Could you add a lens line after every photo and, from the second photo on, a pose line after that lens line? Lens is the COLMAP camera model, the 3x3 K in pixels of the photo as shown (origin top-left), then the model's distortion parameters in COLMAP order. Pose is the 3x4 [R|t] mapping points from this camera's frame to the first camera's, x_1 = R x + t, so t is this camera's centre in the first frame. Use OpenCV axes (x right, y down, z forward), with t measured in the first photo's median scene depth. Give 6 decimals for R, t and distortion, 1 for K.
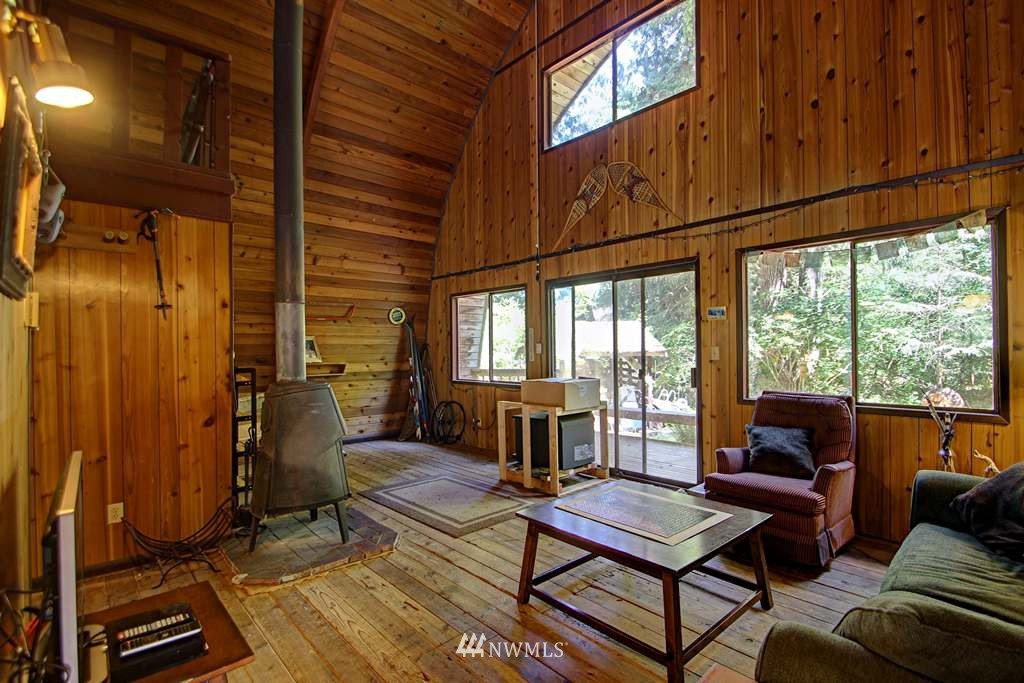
lens RADIAL K [[479.1, 0, 524.6], [0, 479.1, 351.2], [0, 0, 1]] dist [0.015861, -0.018717]
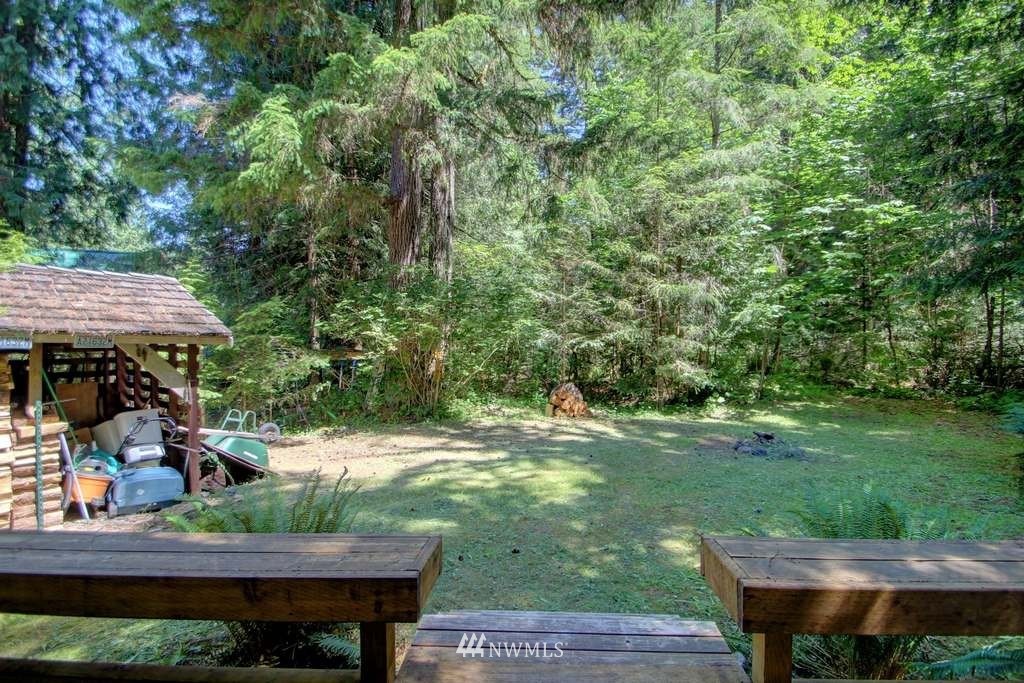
lens RADIAL K [[479.1, 0, 524.6], [0, 479.1, 351.2], [0, 0, 1]] dist [0.015861, -0.018717]
pose [[0.713786, 0.004785, 0.700347, 0.148763], [-0.007242, 0.999974, 0.000549, 0.012164], [-0.700326, -0.005464, 0.713802, 0.392989]]
